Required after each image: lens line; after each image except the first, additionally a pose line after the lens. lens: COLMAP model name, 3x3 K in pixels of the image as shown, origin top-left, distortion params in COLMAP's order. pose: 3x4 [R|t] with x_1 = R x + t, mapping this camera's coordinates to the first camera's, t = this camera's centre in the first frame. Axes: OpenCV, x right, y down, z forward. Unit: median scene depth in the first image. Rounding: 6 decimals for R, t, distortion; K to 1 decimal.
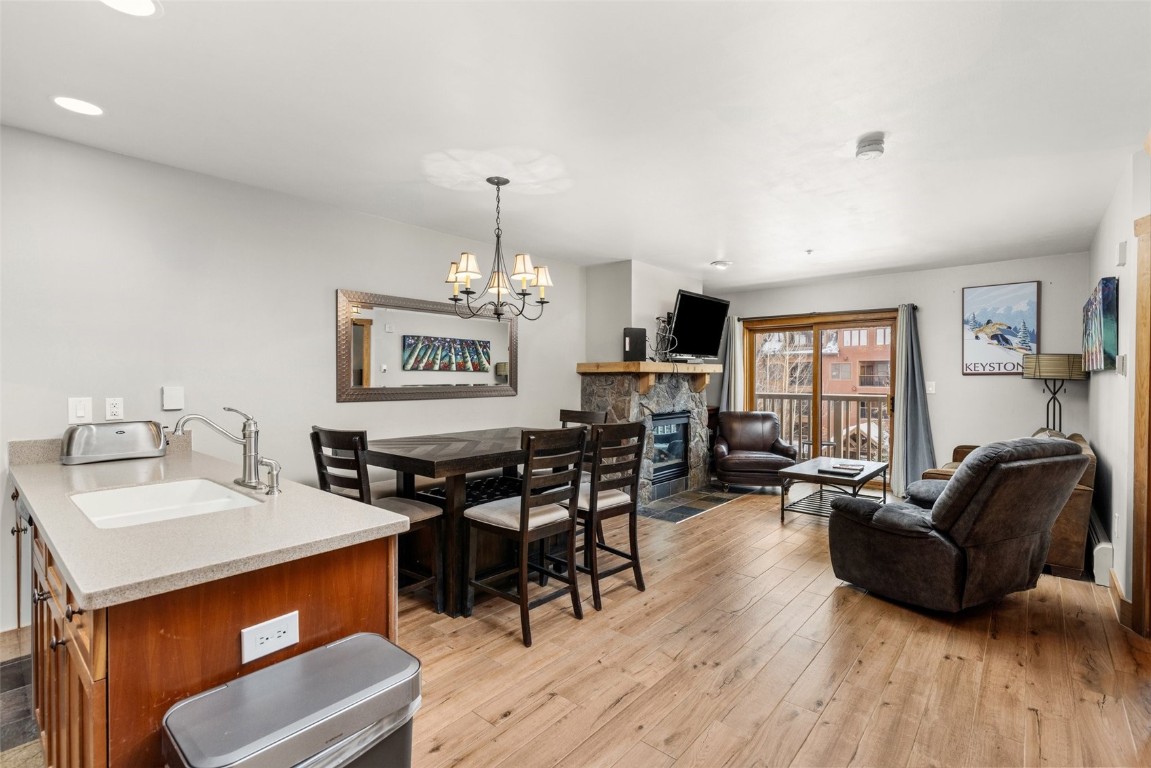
lens RADIAL K [[527.9, 0, 575.0], [0, 527.9, 386.2], [0, 0, 1]] dist [0.004969, -0.000624]
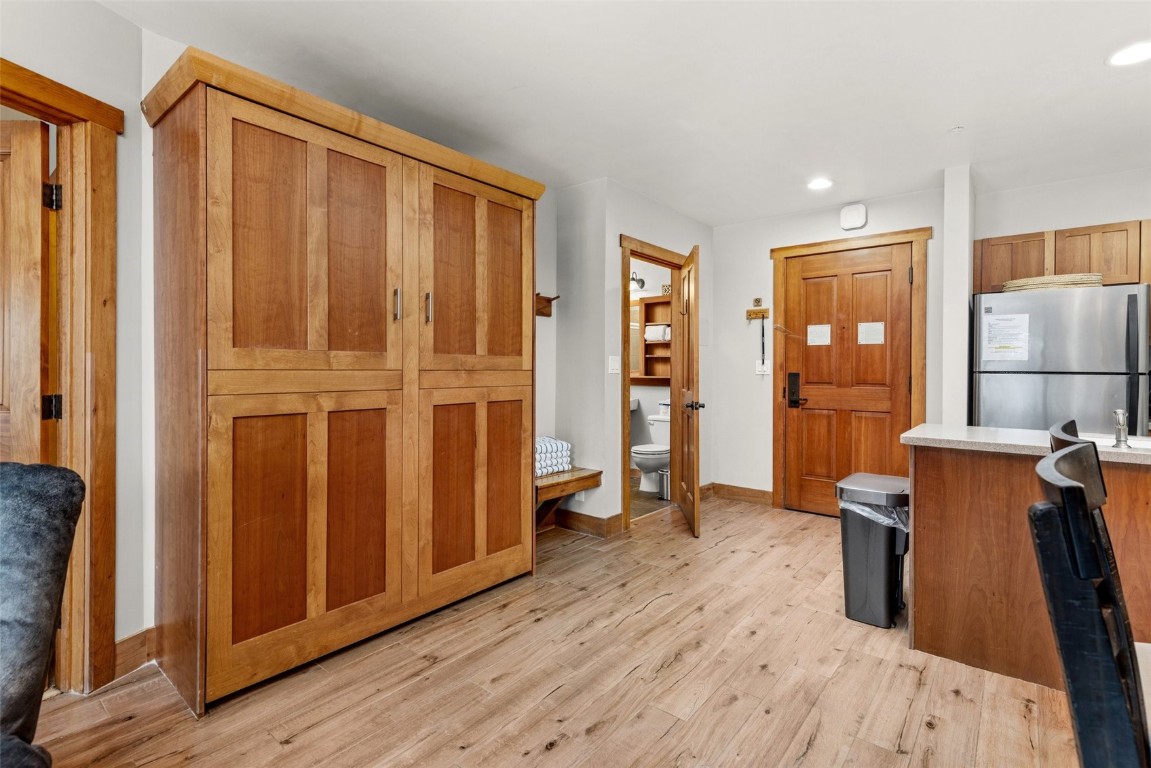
lens RADIAL K [[539.5, 0, 572.6], [0, 539.5, 370.9], [0, 0, 1]] dist [0.003870, 0.000818]
pose [[-0.999787, -0.006761, -0.019518, 0.179262], [-0.007098, 0.999826, 0.017235, 0.015114], [0.019398, 0.017370, -0.999661, 0.710935]]
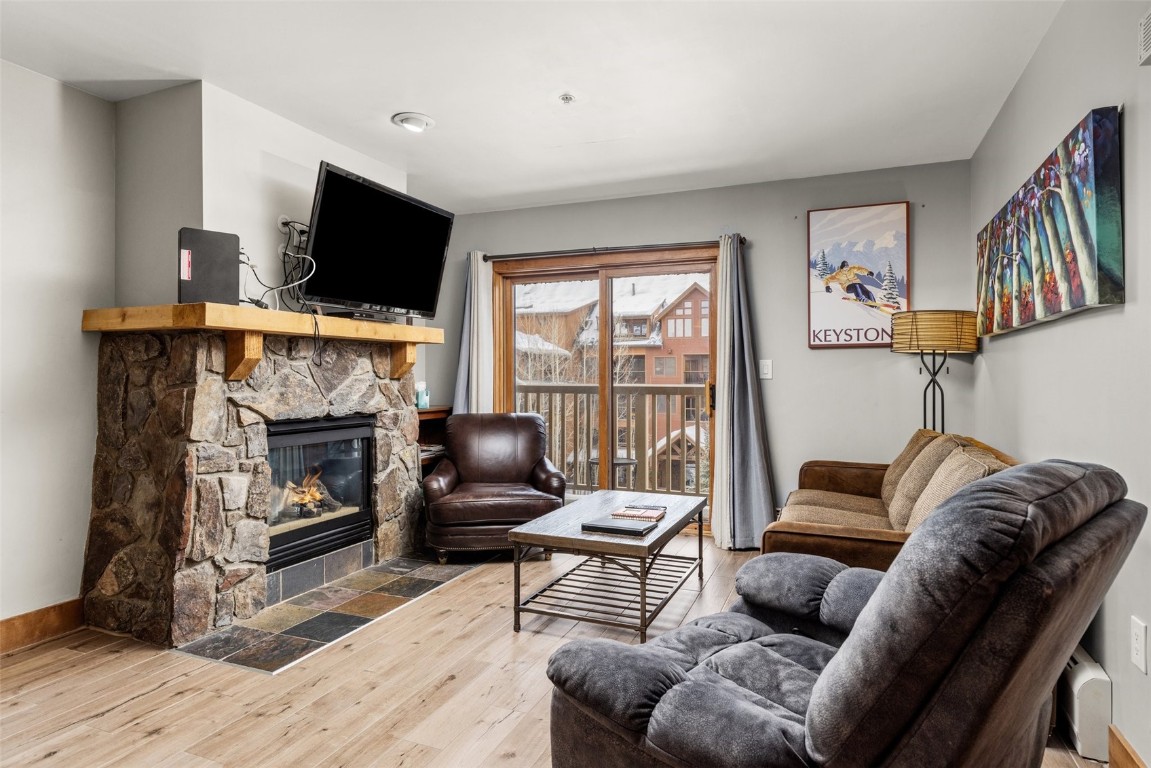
lens RADIAL K [[655.9, 0, 577.7], [0, 655.9, 372.4], [0, 0, 1]] dist [0.005658, 0.000998]
pose [[0.946167, 0.001584, 0.323676, 0.225533], [0.005445, 0.999769, -0.020810, 0.023151], [-0.323634, 0.021452, 0.945939, 0.361819]]
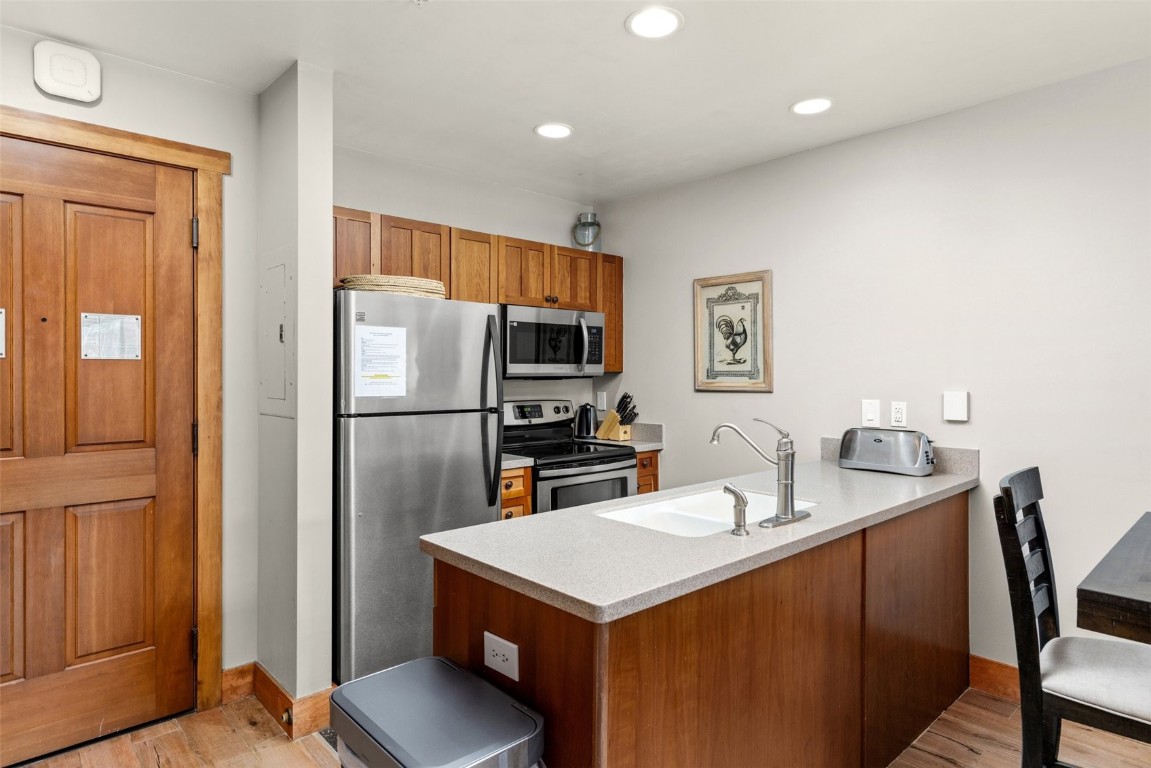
lens RADIAL K [[646.1, 0, 577.5], [0, 646.1, 370.2], [0, 0, 1]] dist [-0.002288, -0.000950]
pose [[-0.105220, -0.001542, -0.994448, 0.139657], [-0.018786, 0.999823, 0.000437, -0.011607], [0.994271, 0.018727, -0.105231, 0.306452]]
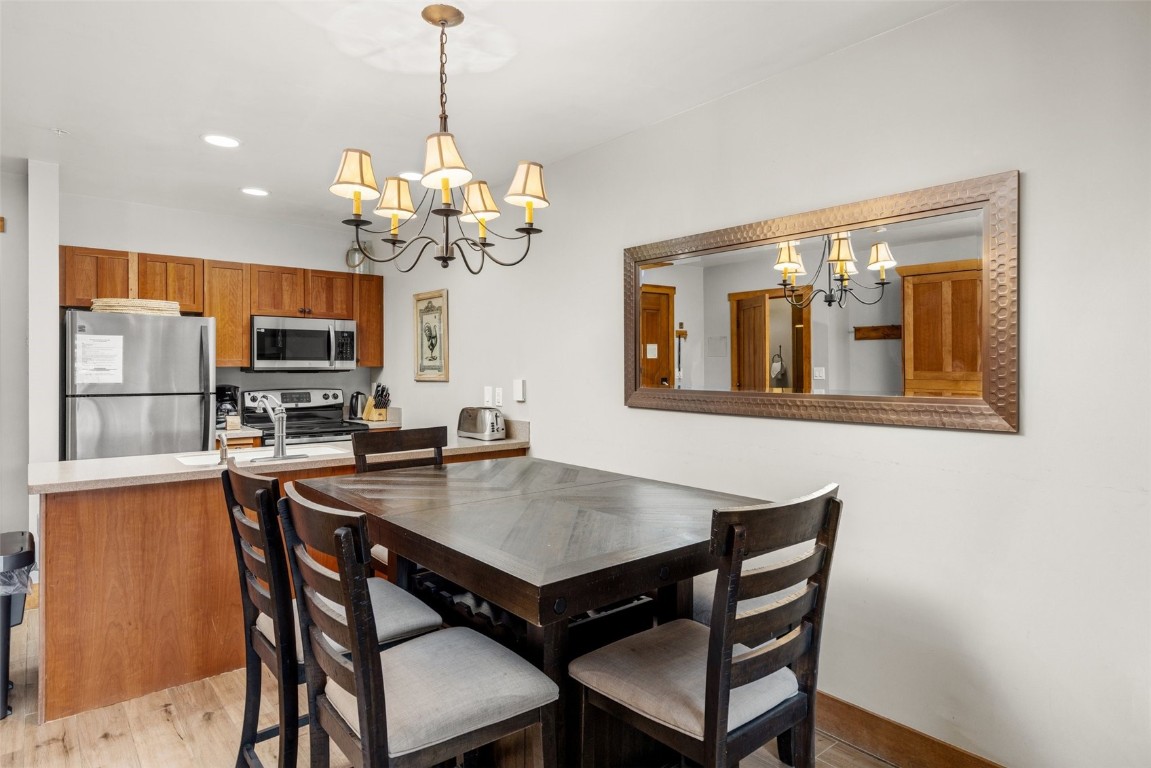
lens RADIAL K [[646.1, 0, 577.5], [0, 646.1, 370.2], [0, 0, 1]] dist [-0.002288, -0.000950]
pose [[-0.156143, 0.003132, -0.987730, 0.287781], [-0.016912, 0.999840, 0.005843, -0.015836], [0.987590, 0.017616, -0.156065, 0.728419]]
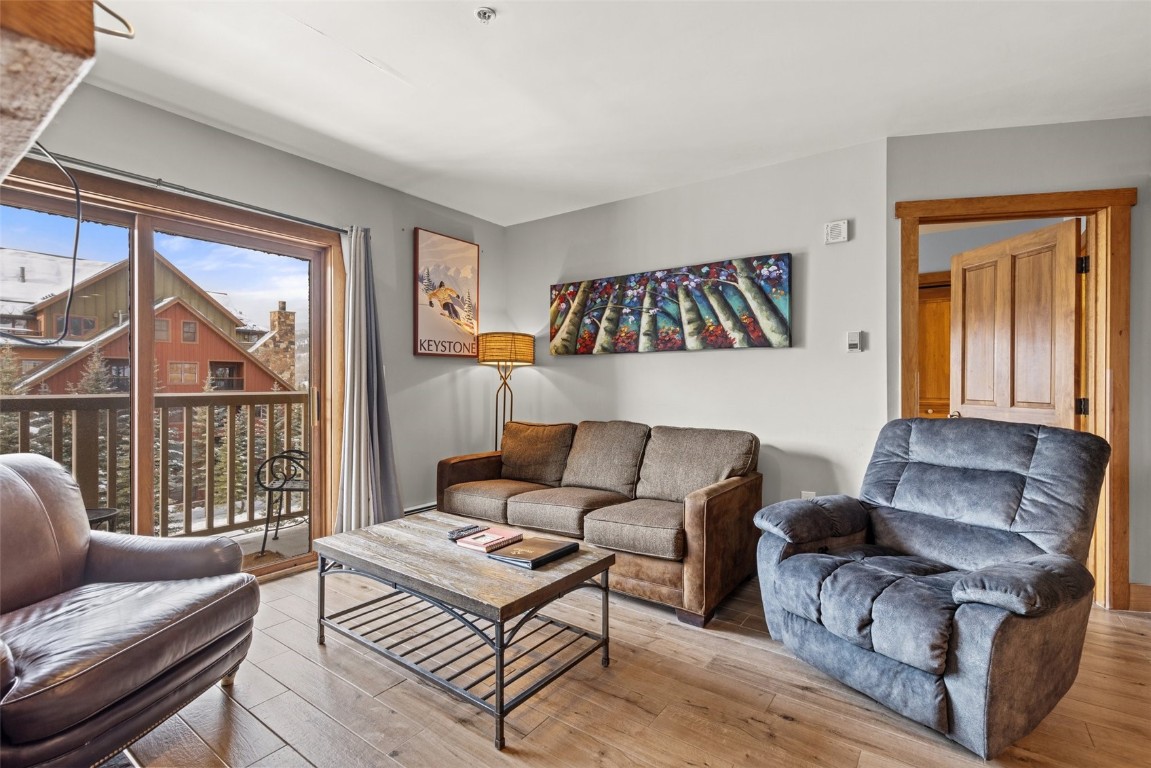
lens RADIAL K [[527.9, 0, 575.0], [0, 527.9, 386.2], [0, 0, 1]] dist [0.004969, -0.000624]
pose [[-0.084975, -0.006220, 0.996364, 0.039472], [0.015040, 0.999859, 0.007524, 0.016253], [-0.996270, 0.015625, -0.084870, 0.887070]]
